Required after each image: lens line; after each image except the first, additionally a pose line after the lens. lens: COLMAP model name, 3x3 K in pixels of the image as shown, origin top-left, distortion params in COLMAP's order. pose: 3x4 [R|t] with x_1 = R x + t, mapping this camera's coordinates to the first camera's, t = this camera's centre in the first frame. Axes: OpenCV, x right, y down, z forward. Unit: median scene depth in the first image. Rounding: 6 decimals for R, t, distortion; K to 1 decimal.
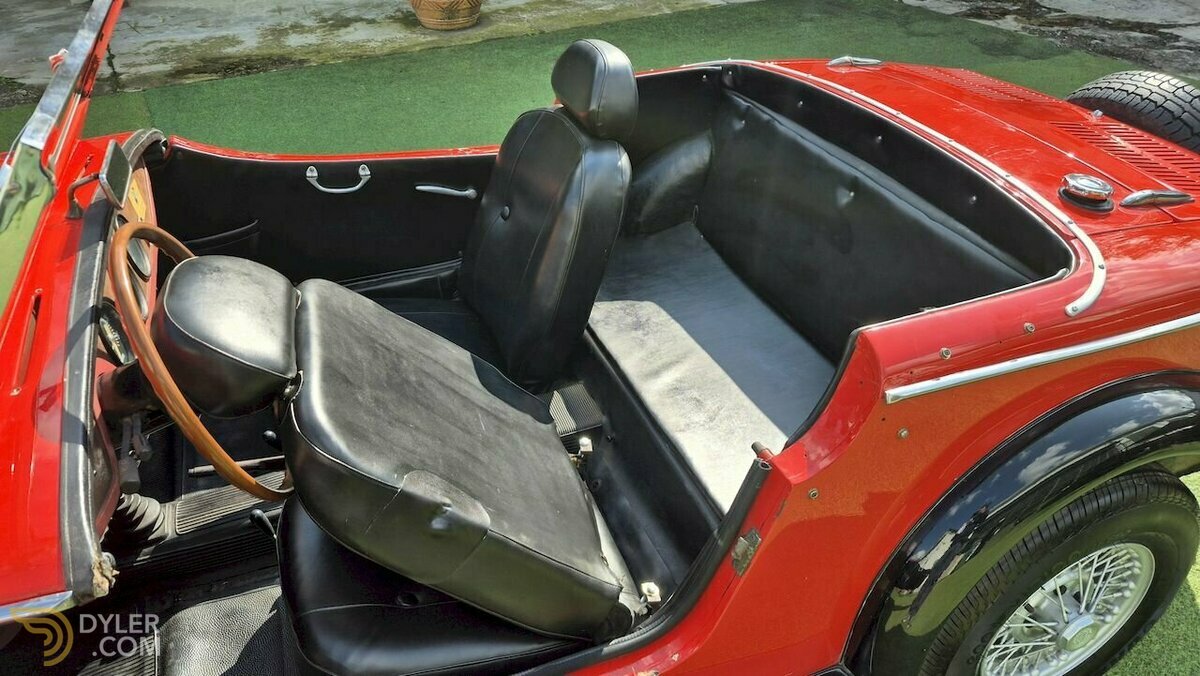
lens RADIAL K [[847.8, 0, 613.7], [0, 847.8, 331.1], [0, 0, 1]] dist [0.064893, -0.073271]
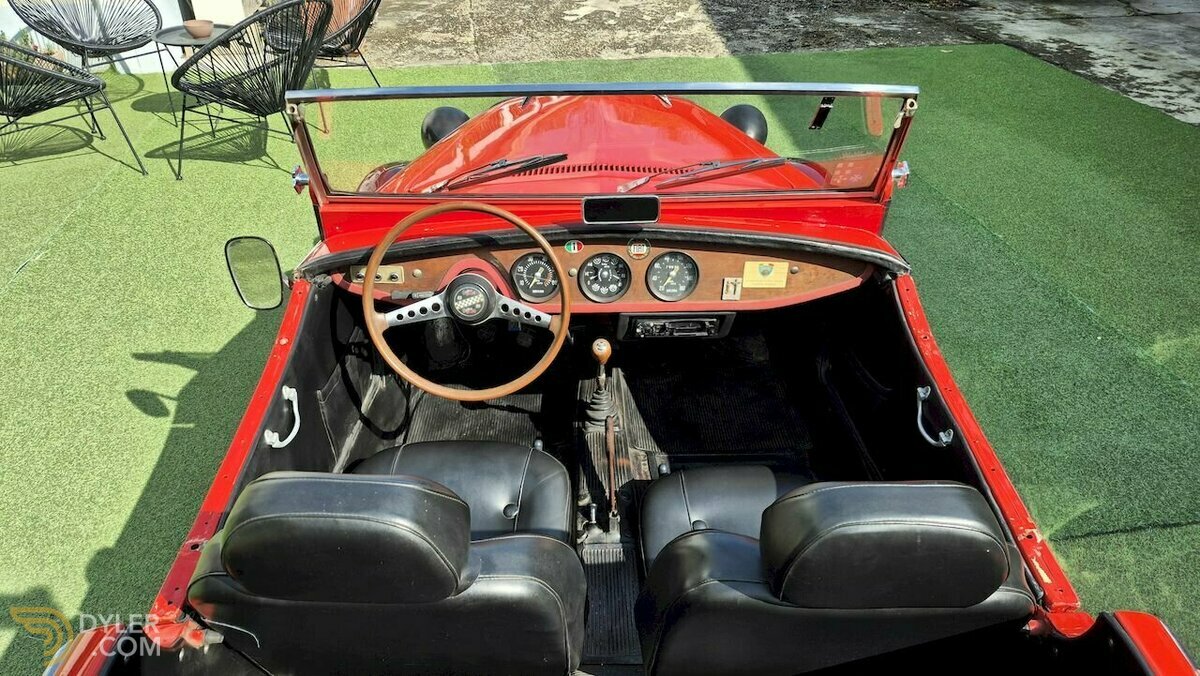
lens RADIAL K [[851.6, 0, 600.0], [0, 851.6, 338.0], [0, 0, 1]] dist [0.125374, -0.216024]
pose [[-0.357056, 0.498082, -0.790206, 0.395857], [-0.509511, 0.605182, 0.611681, -0.563455], [0.782886, 0.621023, 0.037695, 0.671465]]
